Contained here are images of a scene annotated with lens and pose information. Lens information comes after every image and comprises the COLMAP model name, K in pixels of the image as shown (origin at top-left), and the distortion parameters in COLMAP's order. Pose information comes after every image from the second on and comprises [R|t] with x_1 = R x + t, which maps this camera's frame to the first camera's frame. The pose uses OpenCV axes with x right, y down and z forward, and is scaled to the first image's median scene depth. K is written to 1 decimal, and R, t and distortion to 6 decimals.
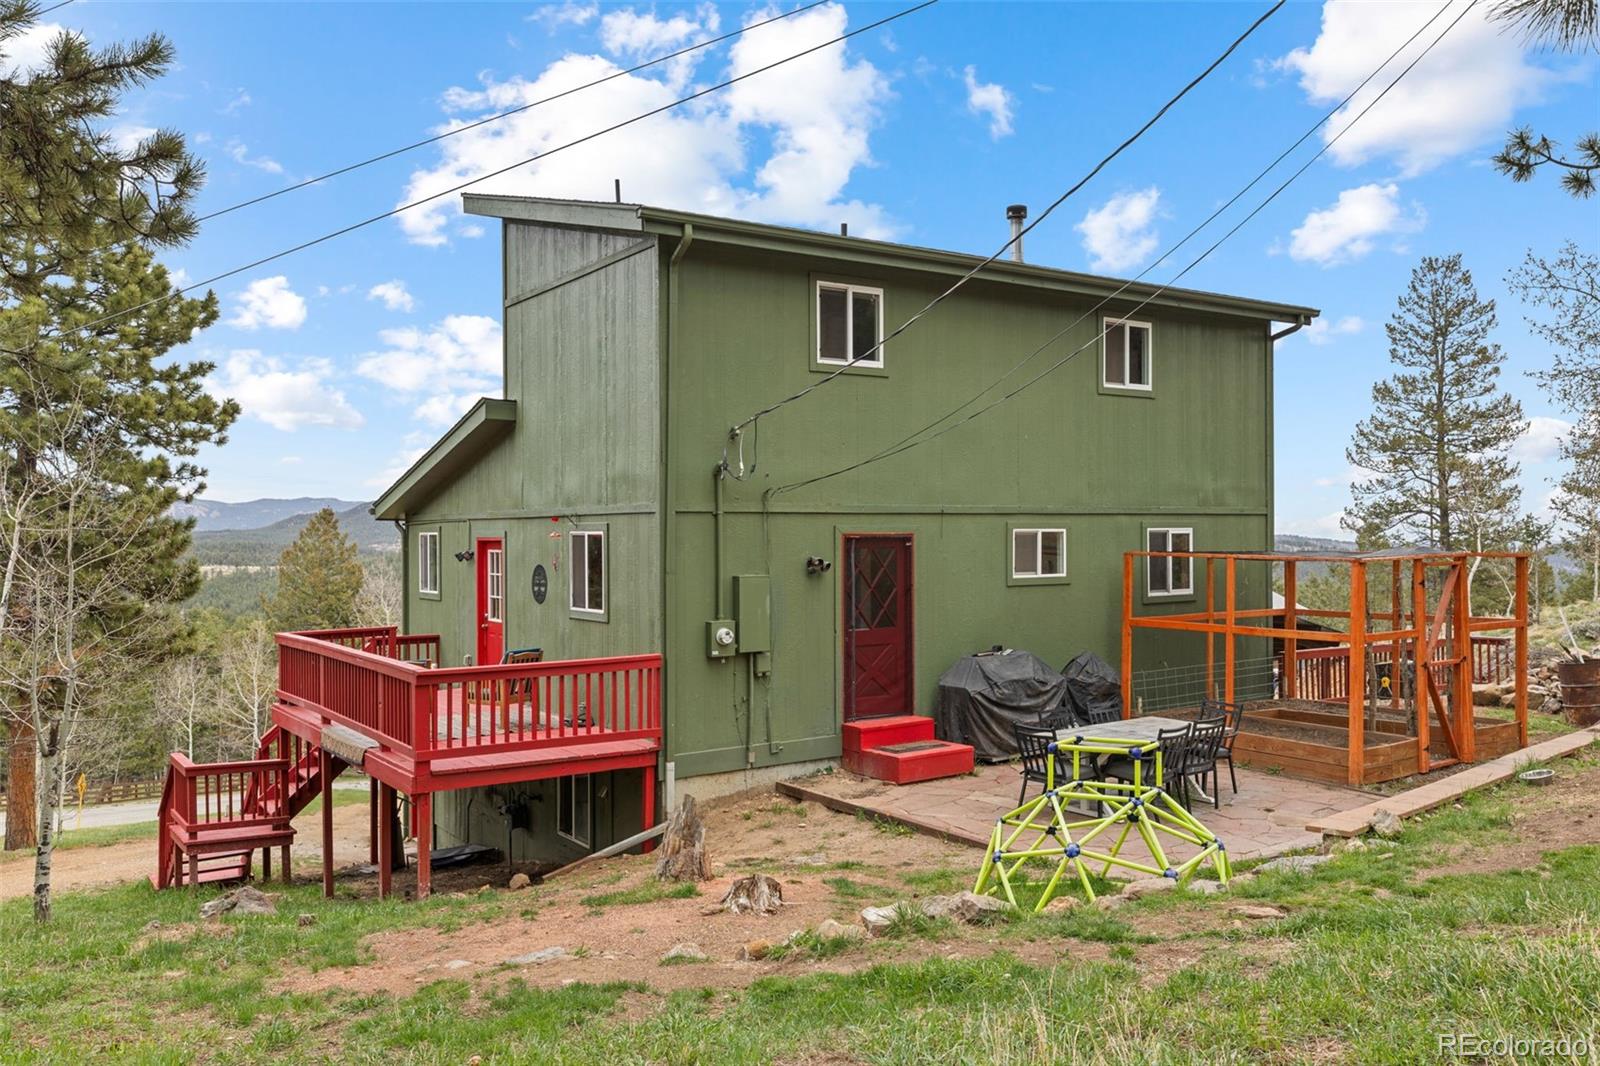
lens RADIAL K [[1239.3, 0, 800.0], [0, 1239.3, 533.0], [0, 0, 1]] dist [0.101540, -0.000549]
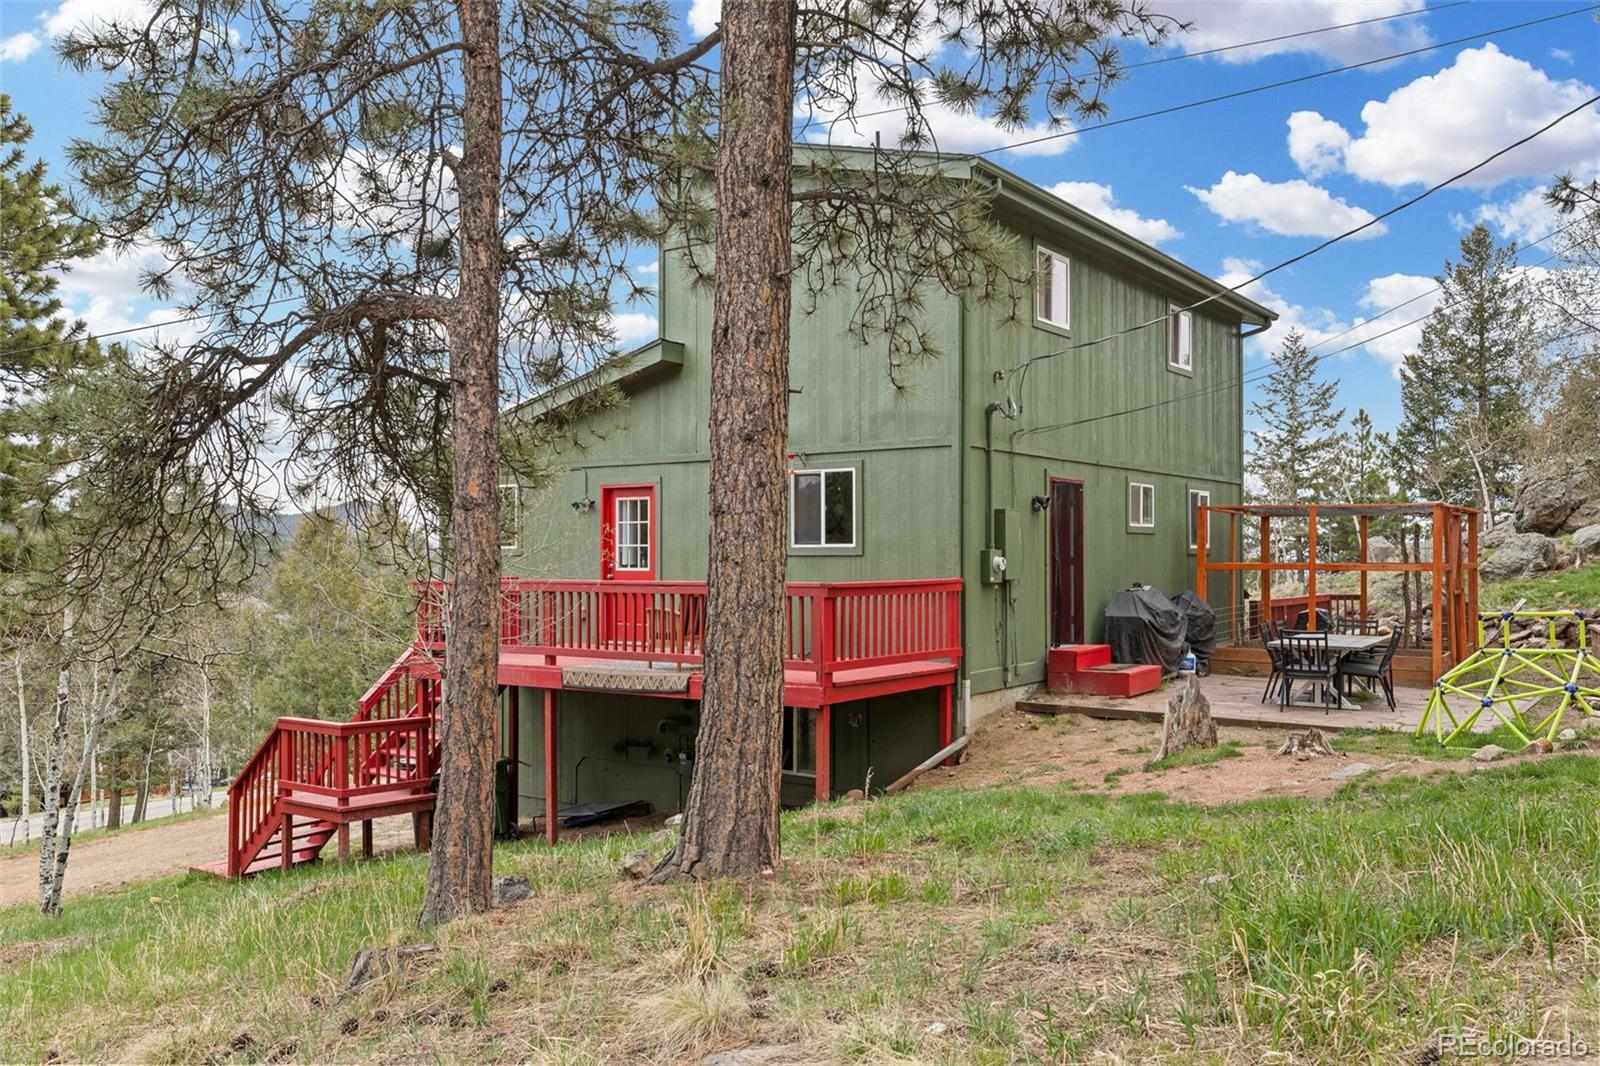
lens RADIAL K [[1239.3, 0, 800.0], [0, 1239.3, 533.0], [0, 0, 1]] dist [0.101540, -0.000549]
pose [[0.930450, 0.011613, 0.366236, -0.552903], [-0.003412, 0.999729, -0.023034, 0.073599], [-0.366404, 0.020182, 0.930237, 0.053830]]
